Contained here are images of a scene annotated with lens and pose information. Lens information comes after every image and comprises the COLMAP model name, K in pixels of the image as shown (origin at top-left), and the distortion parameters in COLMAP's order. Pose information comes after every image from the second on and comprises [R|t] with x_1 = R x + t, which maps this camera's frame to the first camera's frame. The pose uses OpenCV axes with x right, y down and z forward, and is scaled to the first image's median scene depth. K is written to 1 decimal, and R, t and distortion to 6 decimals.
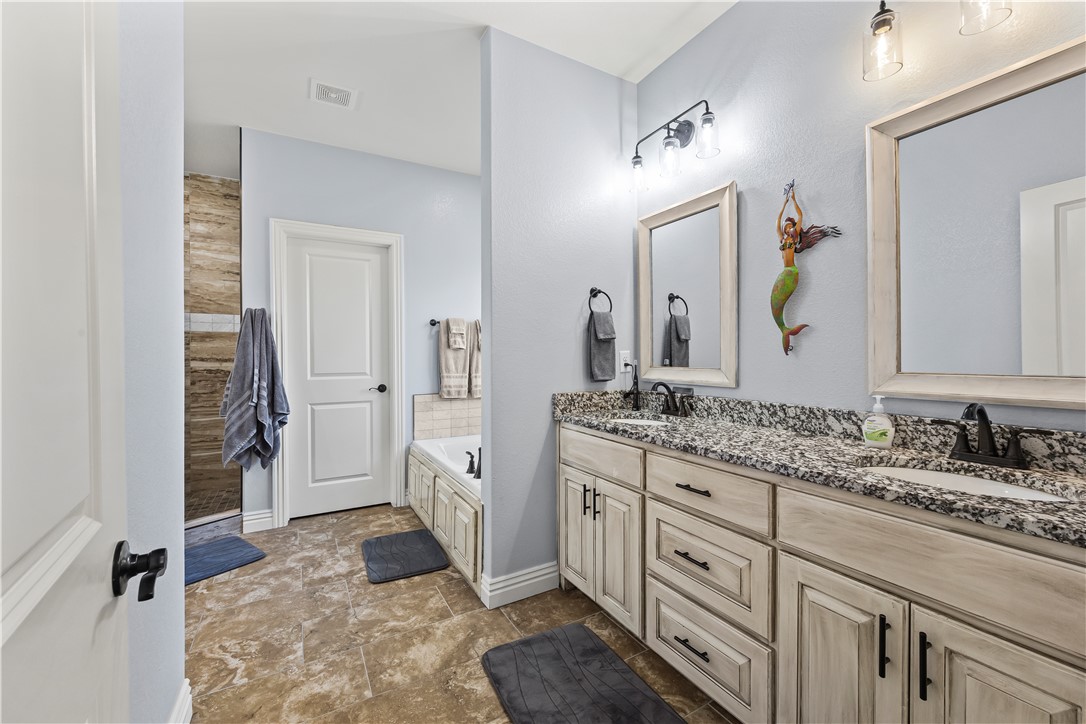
lens RADIAL K [[434.3, 0, 543.0], [0, 434.3, 362.0], [0, 0, 1]] dist [-0.001392, -0.000062]
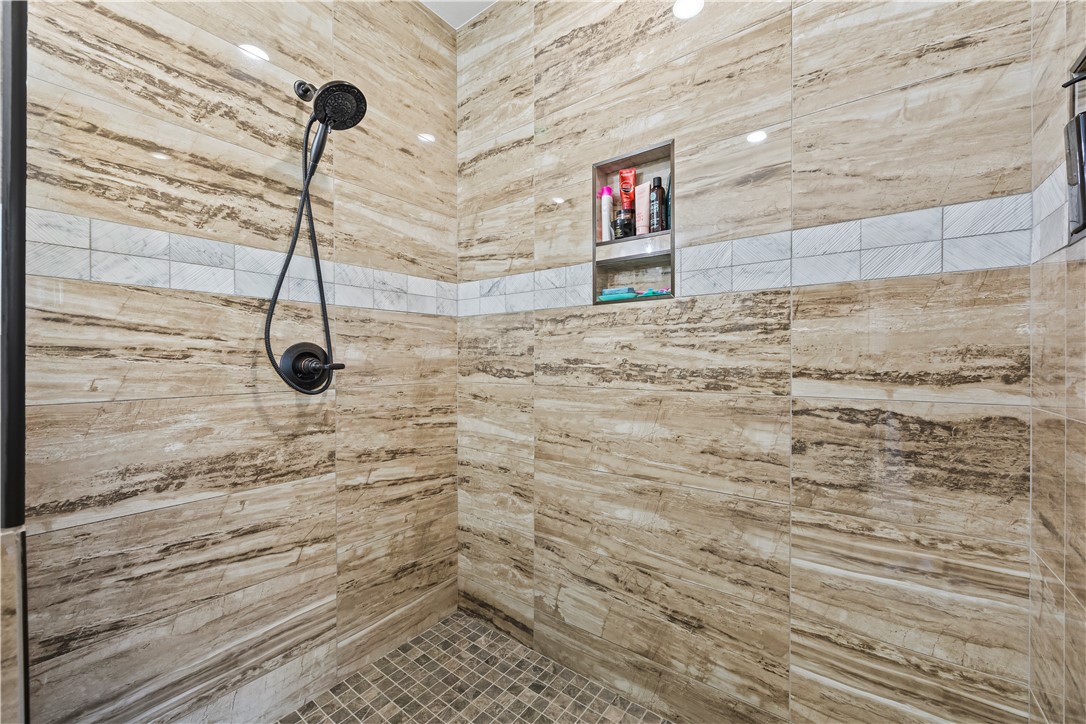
lens RADIAL K [[431.6, 0, 538.6], [0, 431.6, 357.1], [0, 0, 1]] dist [-0.002753, -0.000483]
pose [[0.379944, -0.011368, -0.924940, -1.149080], [-0.010709, 0.999803, -0.016687, -0.021929], [0.924947, 0.016245, 0.379748, 1.376239]]
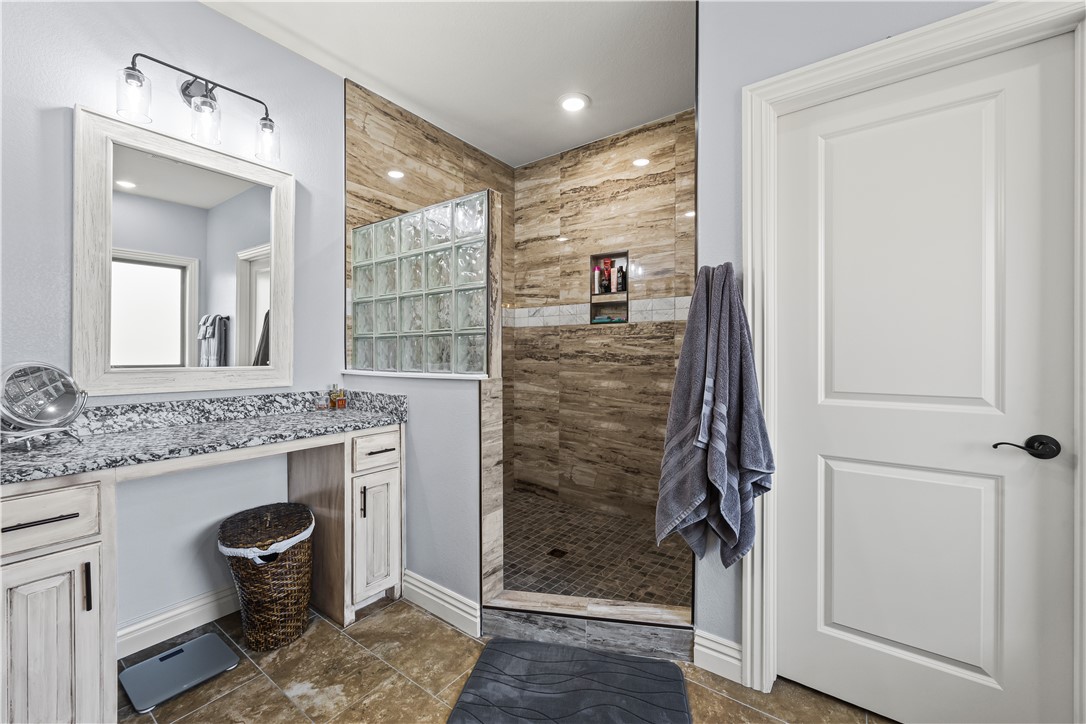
lens RADIAL K [[431.6, 0, 538.6], [0, 431.6, 357.1], [0, 0, 1]] dist [-0.002753, -0.000483]
pose [[0.401592, 0.009070, -0.915774, -0.408378], [-0.011540, 0.999922, 0.004842, -0.014655], [0.915746, 0.008623, 0.401665, 0.923240]]
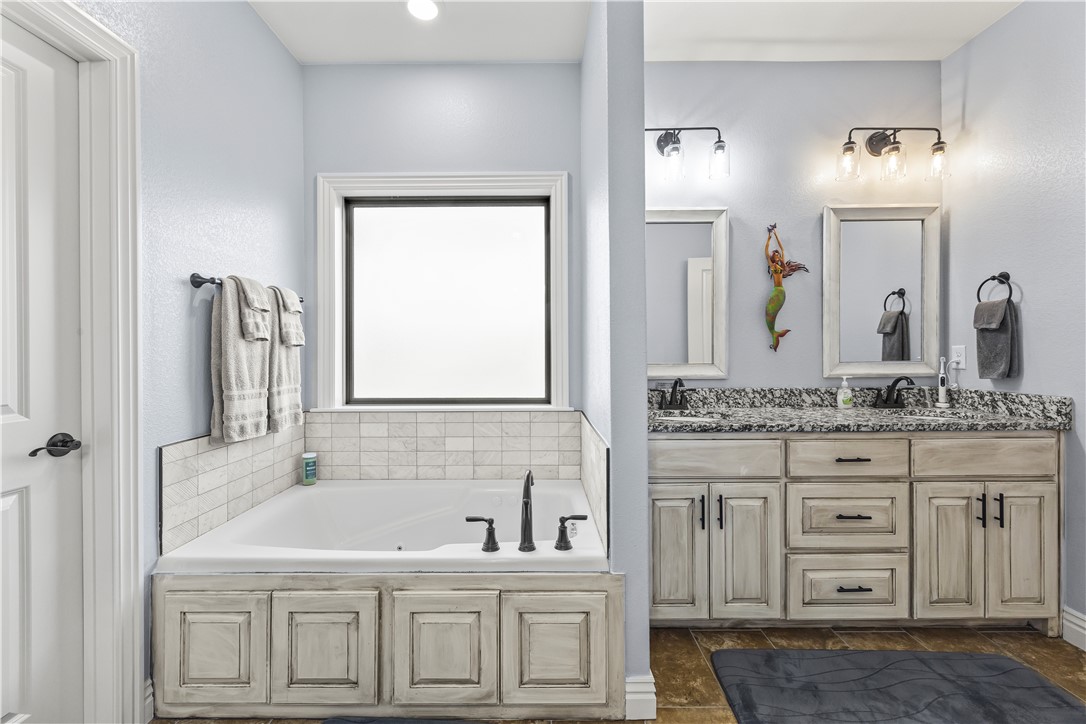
lens RADIAL K [[431.6, 0, 538.6], [0, 431.6, 357.1], [0, 0, 1]] dist [-0.002753, -0.000483]
pose [[0.499257, -0.007974, 0.866417, -0.881605], [0.016139, 0.999870, -0.000097, -0.009534], [-0.866304, 0.014032, 0.499321, 0.883969]]
